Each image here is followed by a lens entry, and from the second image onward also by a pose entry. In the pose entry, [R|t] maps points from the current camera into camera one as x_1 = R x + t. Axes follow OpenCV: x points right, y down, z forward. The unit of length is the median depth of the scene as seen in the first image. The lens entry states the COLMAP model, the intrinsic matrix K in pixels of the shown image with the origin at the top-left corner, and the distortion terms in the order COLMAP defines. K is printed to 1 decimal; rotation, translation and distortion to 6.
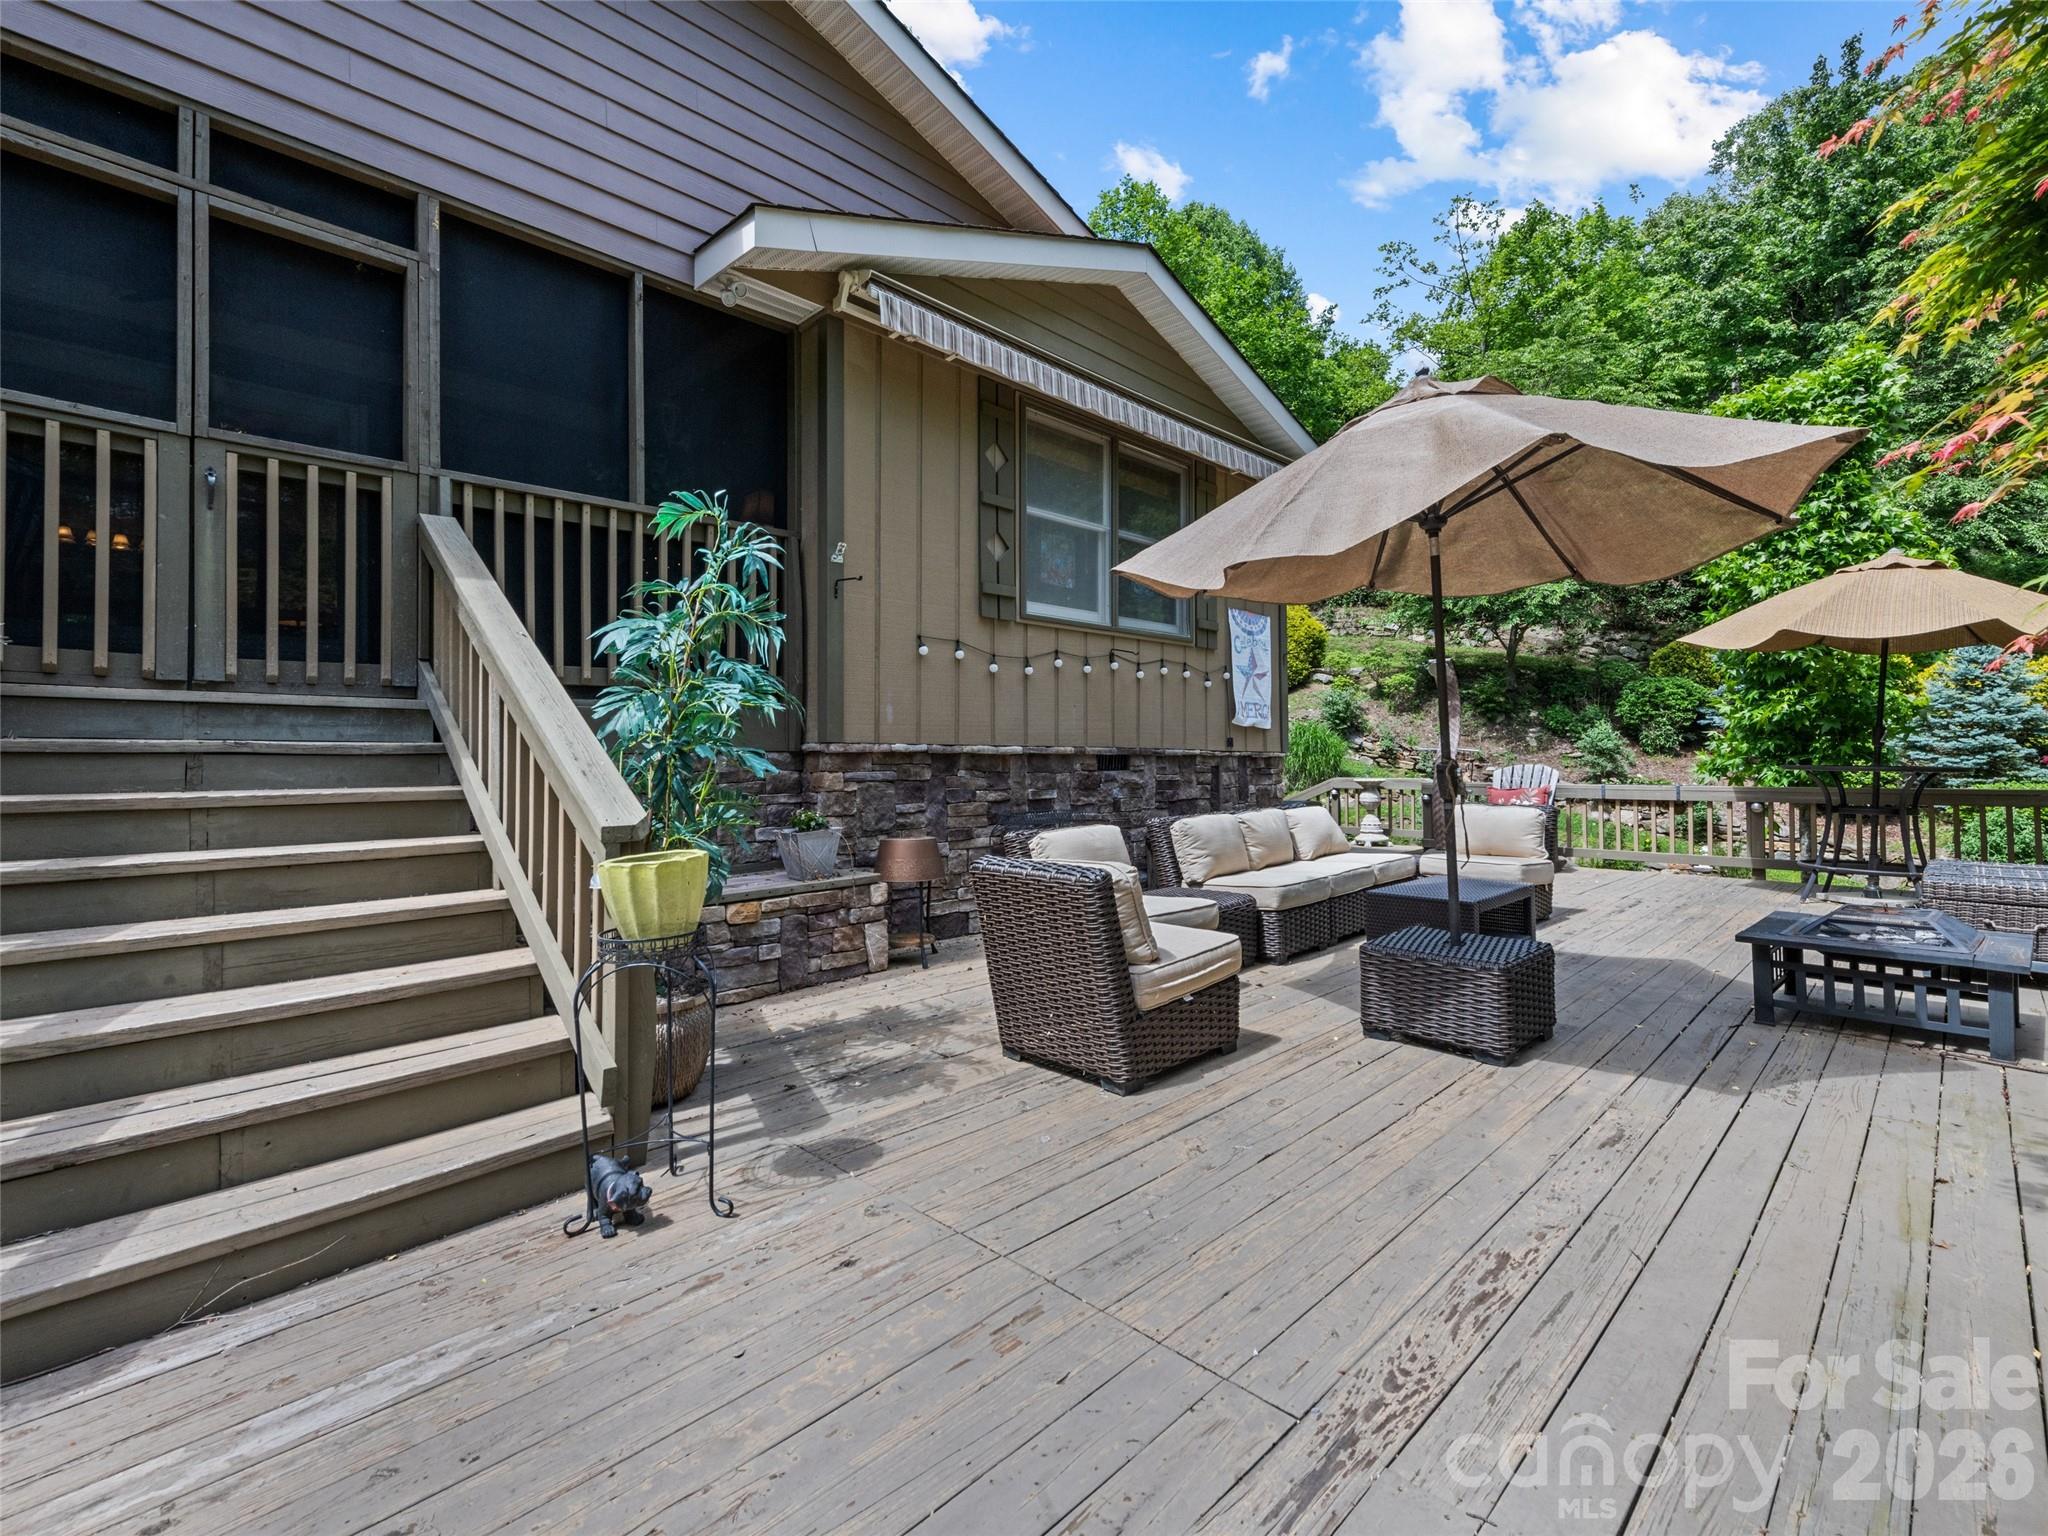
lens RADIAL K [[915.9, 0, 1027.0], [0, 915.9, 740.8], [0, 0, 1]] dist [0.000942, 0.000007]
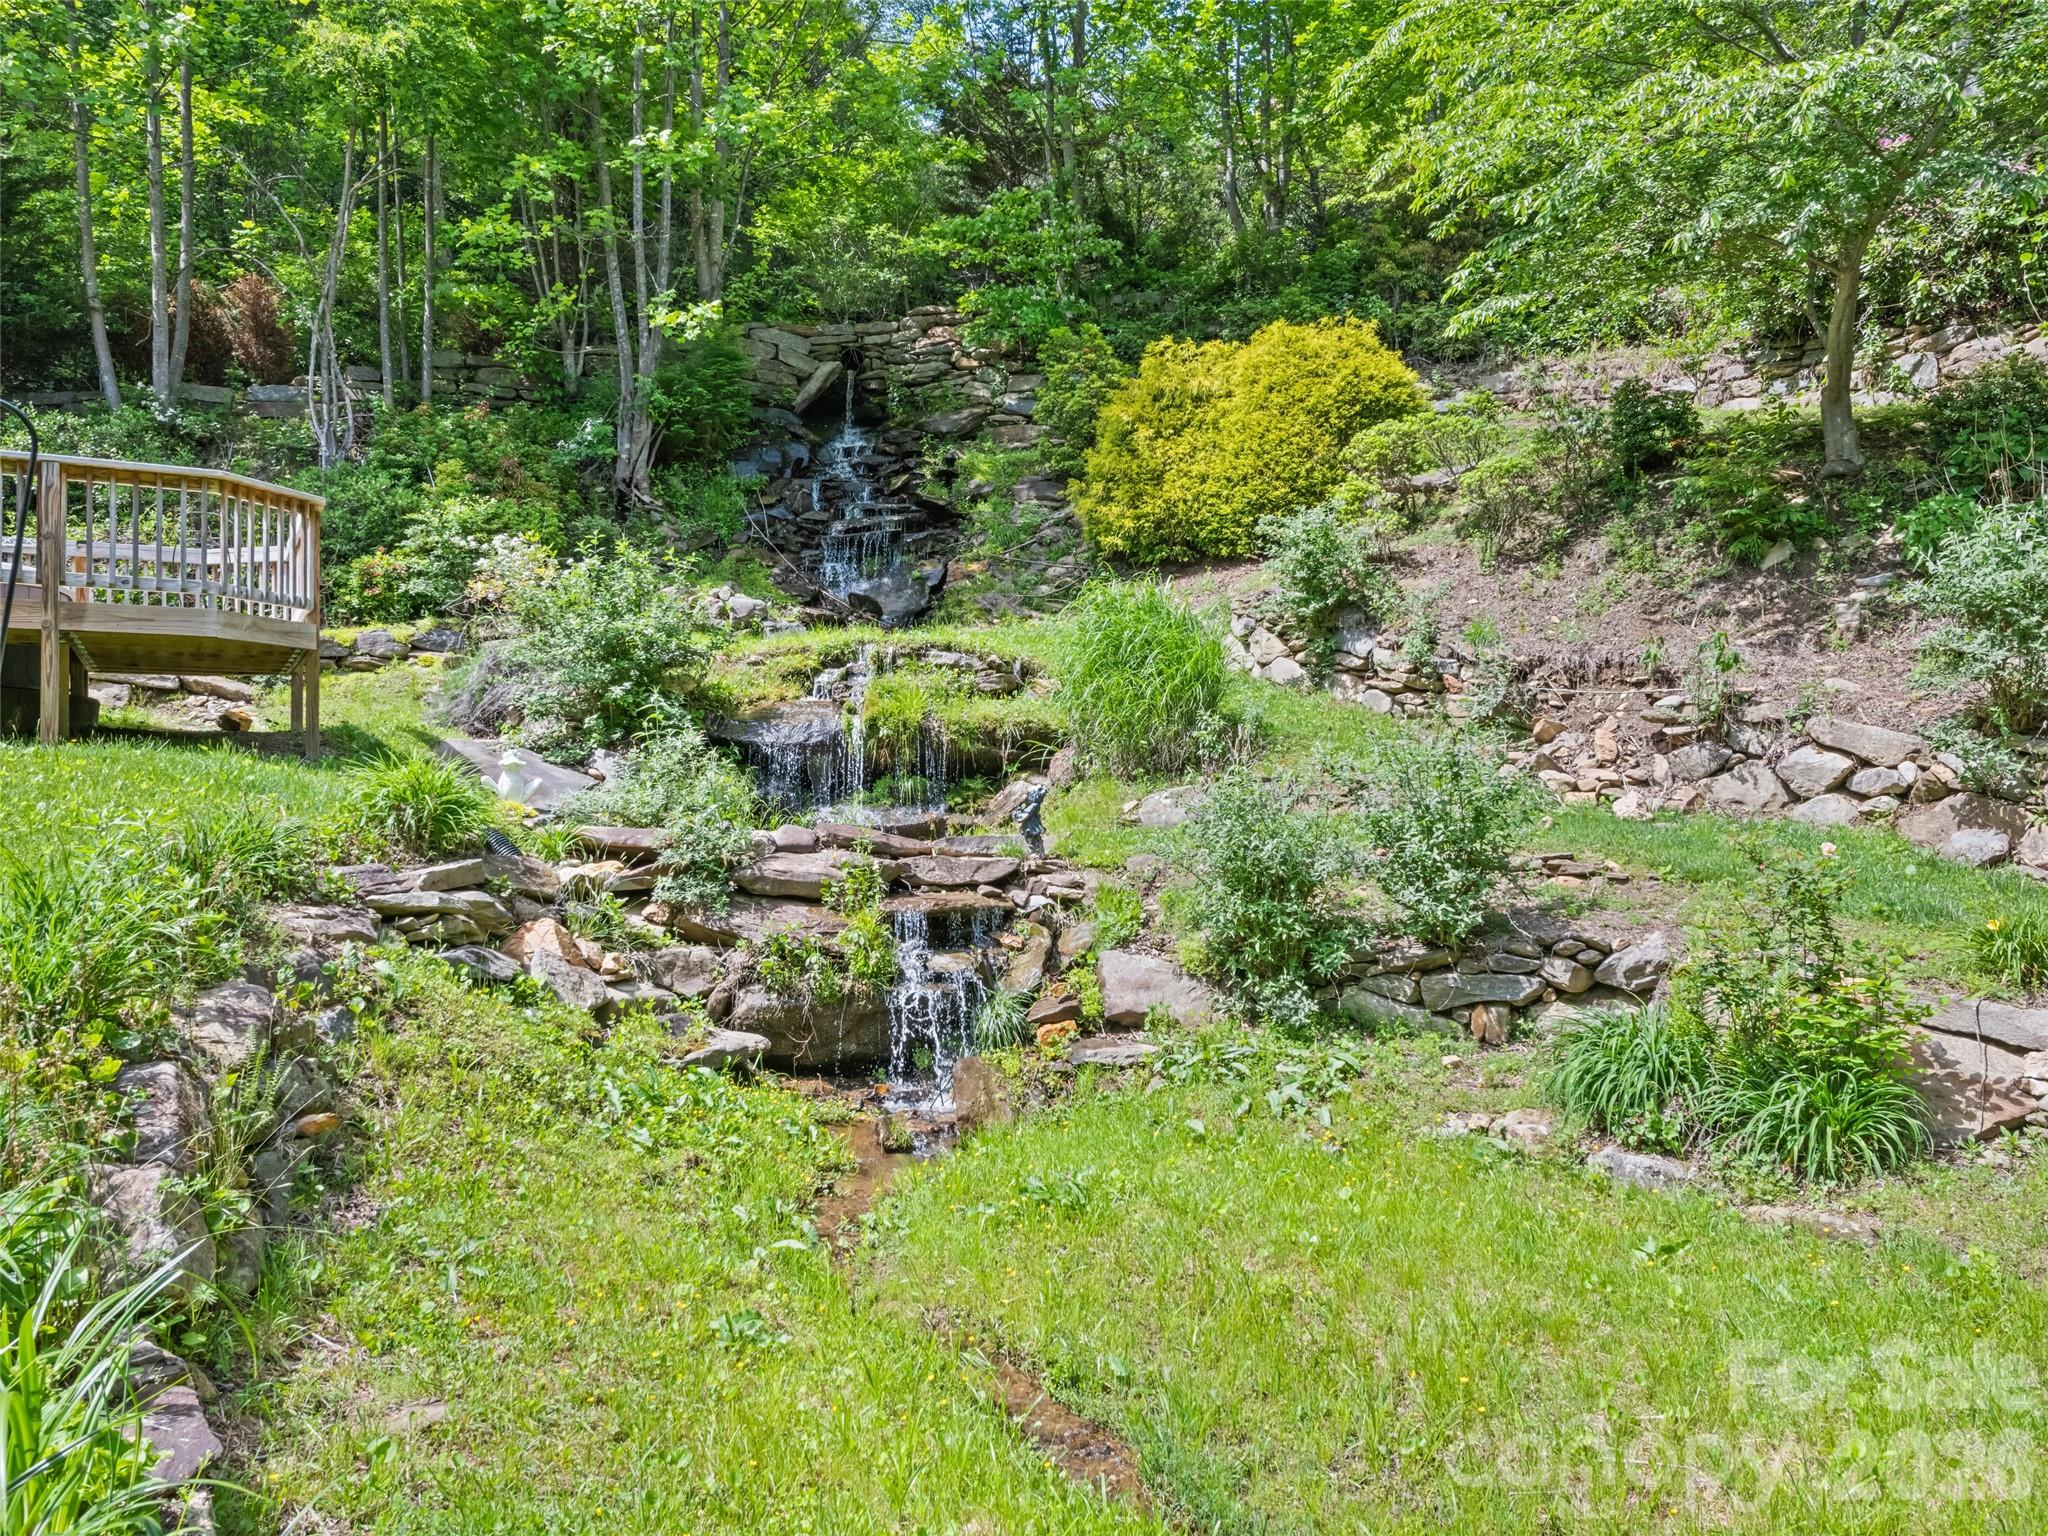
lens RADIAL K [[1530.9, 0, 995.4], [0, 1530.9, 771.2], [0, 0, 1]] dist [0.003383, -0.005158]
pose [[0.962464, -0.009451, -0.271245, 0.576732], [0.008853, 0.999955, -0.003427, 0.072346], [0.271265, 0.000897, 0.962504, 0.596613]]
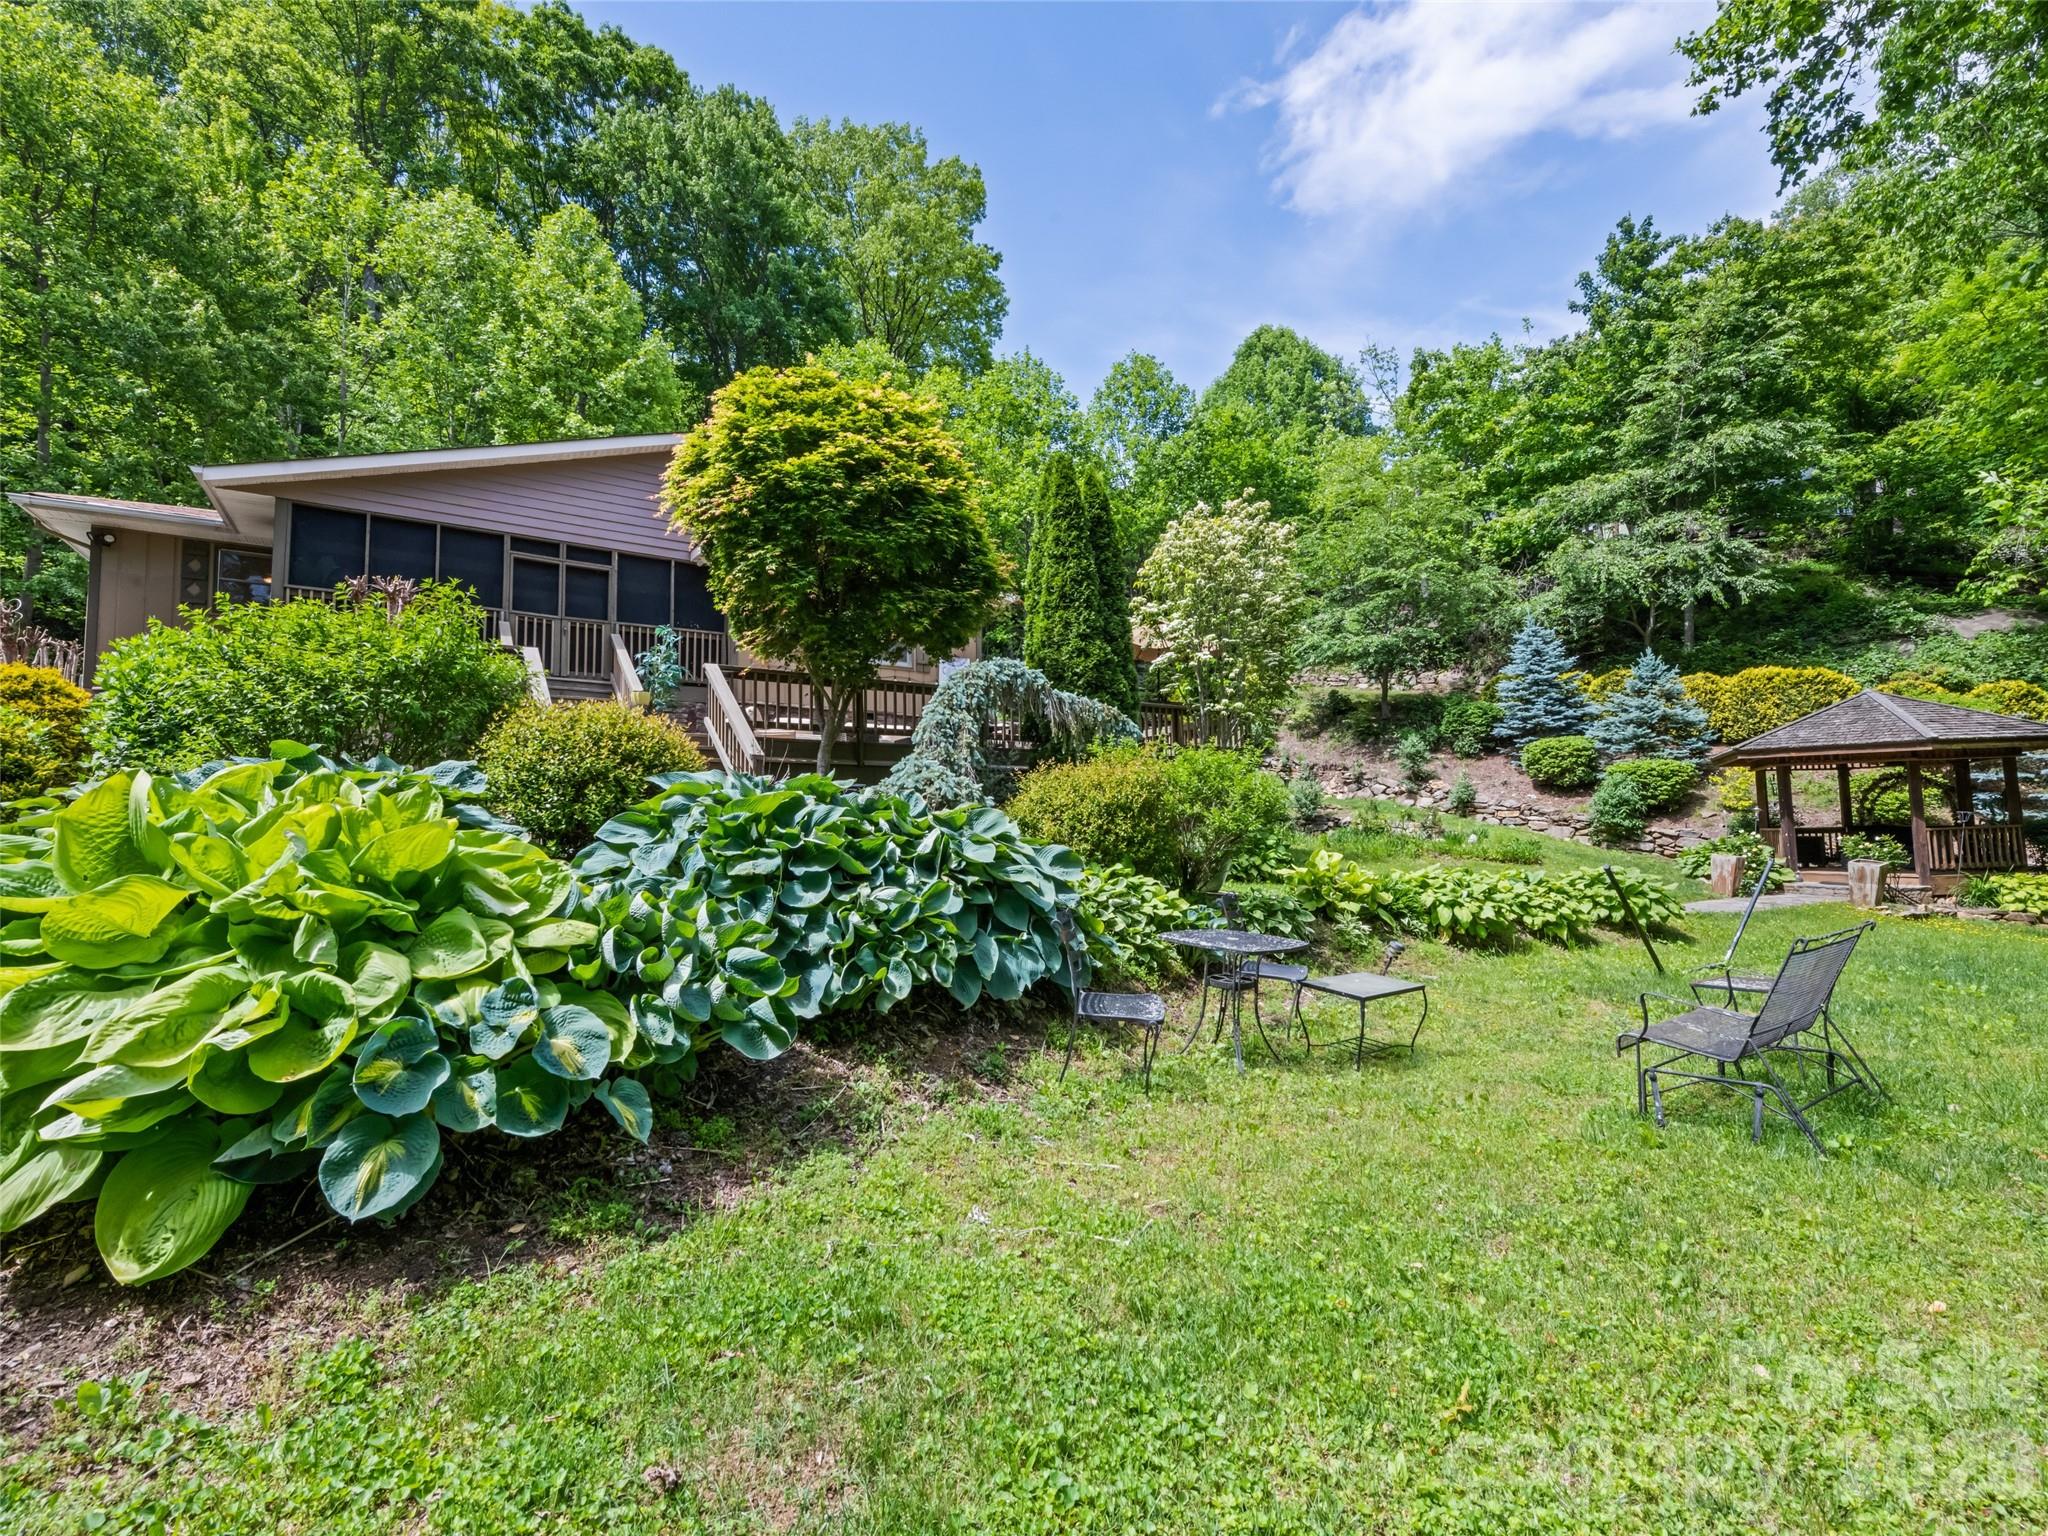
lens RADIAL K [[876.3, 0, 1024.0], [0, 876.3, 768.0], [0, 0, 1]] dist [-0.002400, -0.000279]
pose [[0.980909, -0.022483, -0.193163, 0.386661], [0.011746, 0.998331, -0.056552, 0.120519], [0.194112, 0.053204, 0.979535, -0.497404]]
